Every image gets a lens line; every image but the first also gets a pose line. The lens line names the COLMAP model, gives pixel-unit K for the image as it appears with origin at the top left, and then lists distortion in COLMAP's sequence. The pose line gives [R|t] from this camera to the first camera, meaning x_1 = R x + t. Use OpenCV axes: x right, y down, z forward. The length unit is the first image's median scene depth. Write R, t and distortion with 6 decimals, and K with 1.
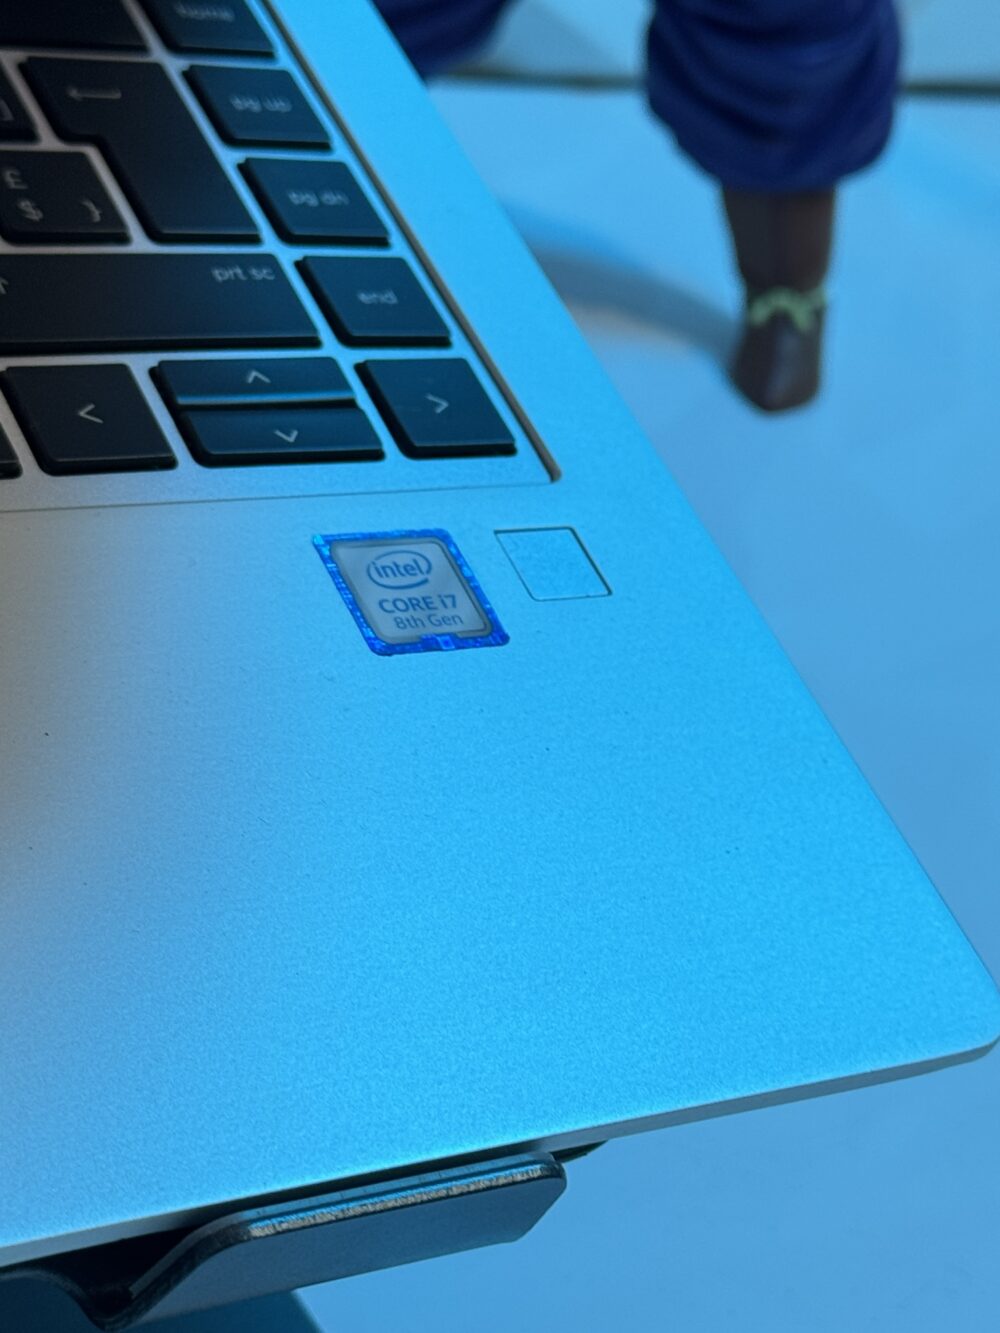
lens RADIAL K [[3071.4, 0, 500.0], [0, 3071.4, 666.5], [0, 0, 1]] dist [0.293441, 0.027981]
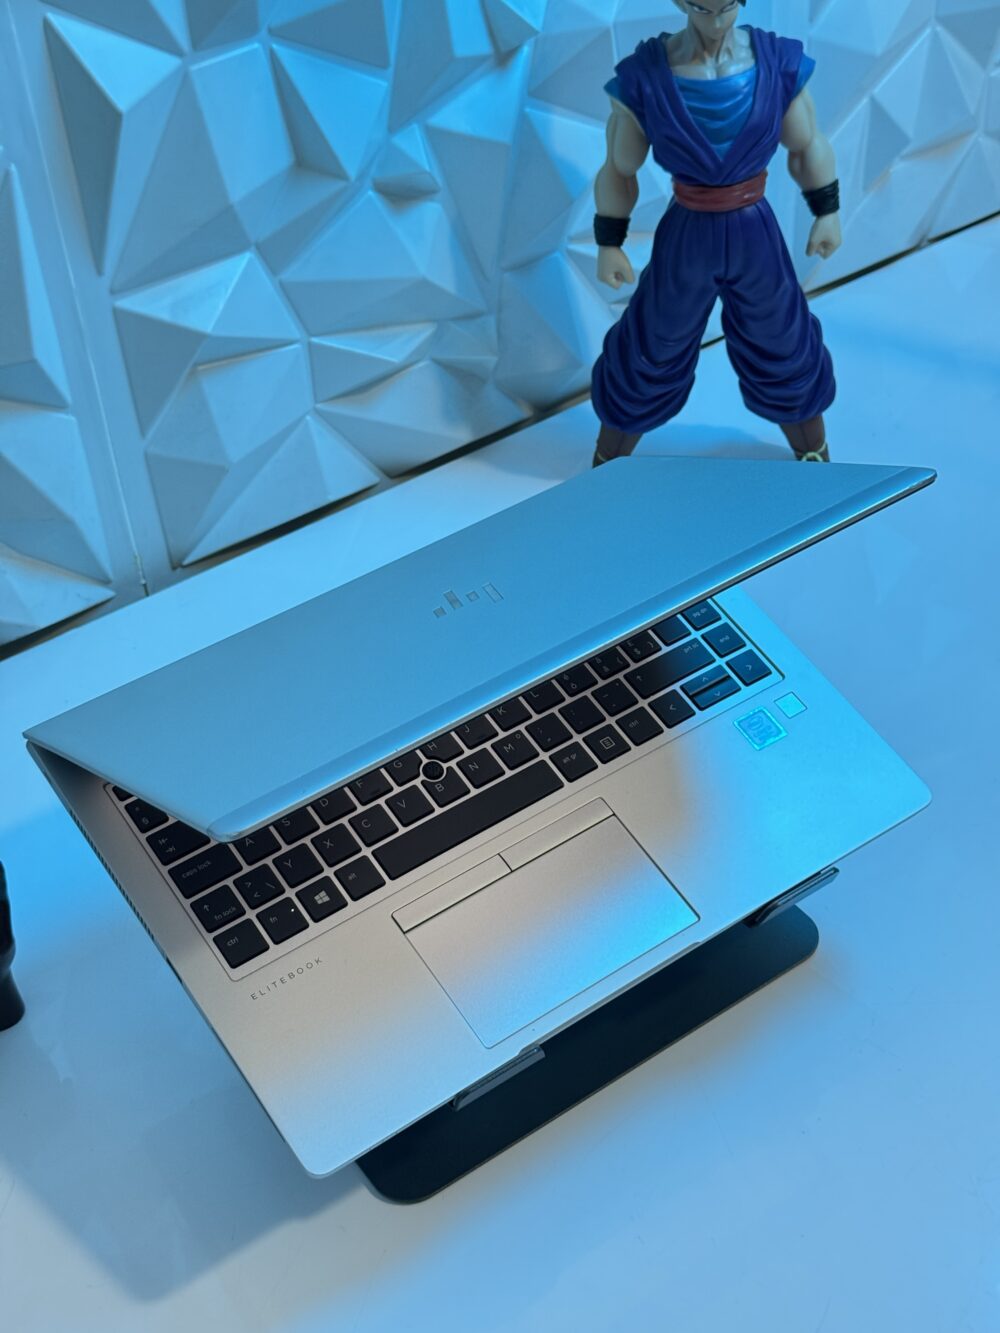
lens RADIAL K [[1895.6, 0, 500.0], [0, 1895.6, 666.5], [0, 0, 1]] dist [0.108628, 0.114527]
pose [[0.955994, -0.264360, -0.127238, -0.015230], [0.284105, 0.942382, 0.176637, -0.584662], [0.073211, -0.205013, 0.976017, -1.329855]]
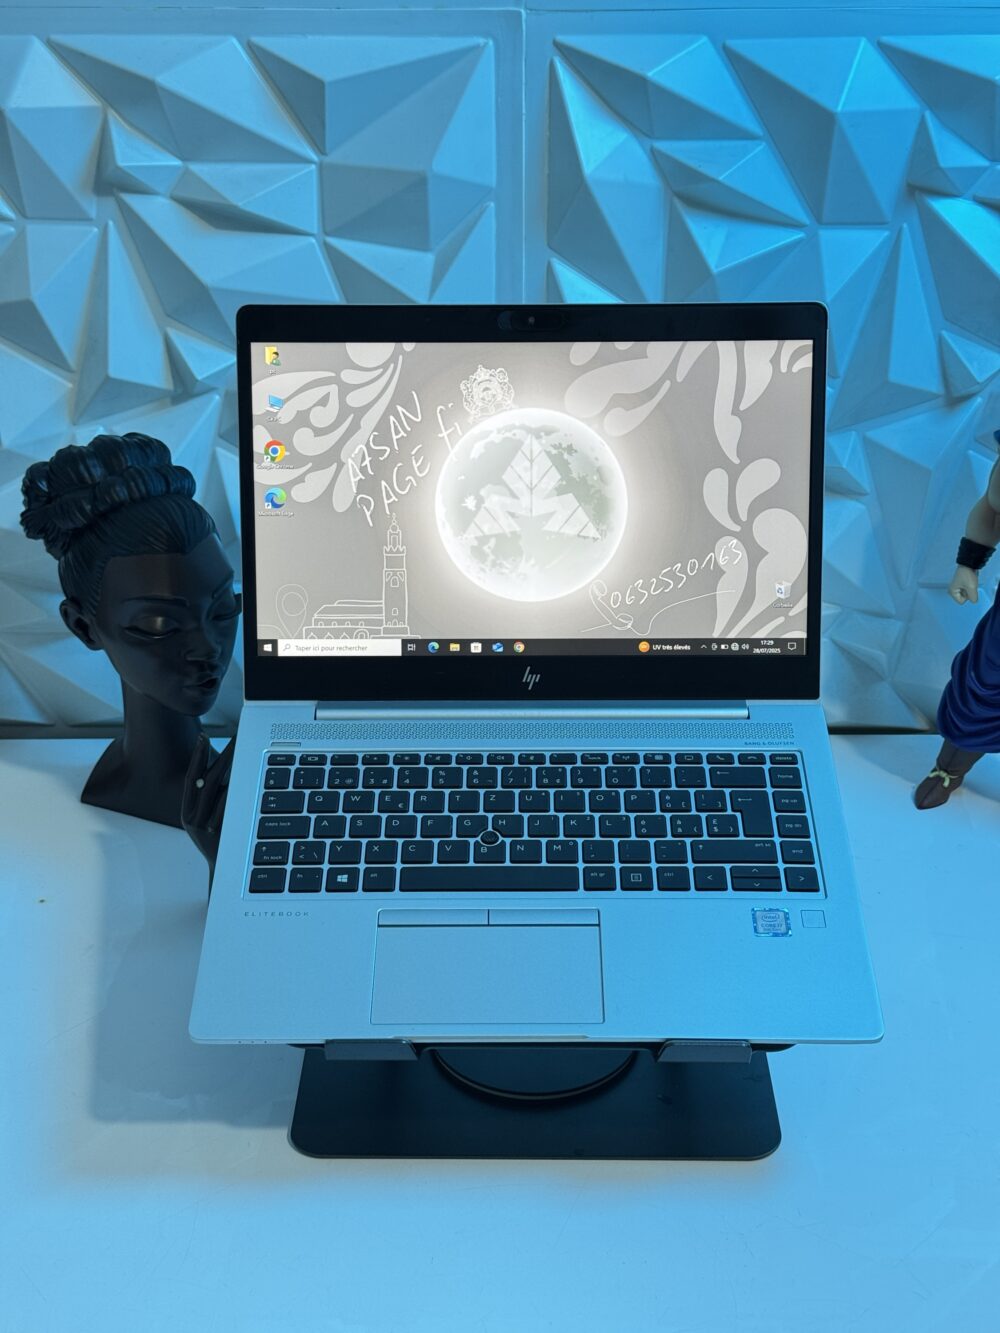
lens RADIAL K [[1895.6, 0, 500.0], [0, 1895.6, 666.5], [0, 0, 1]] dist [0.108628, 0.114527]
pose [[0.829362, 0.005221, -0.558687, 1.078451], [-0.079059, 0.990991, -0.108101, -0.057172], [0.553090, 0.133824, 0.822304, -1.400722]]
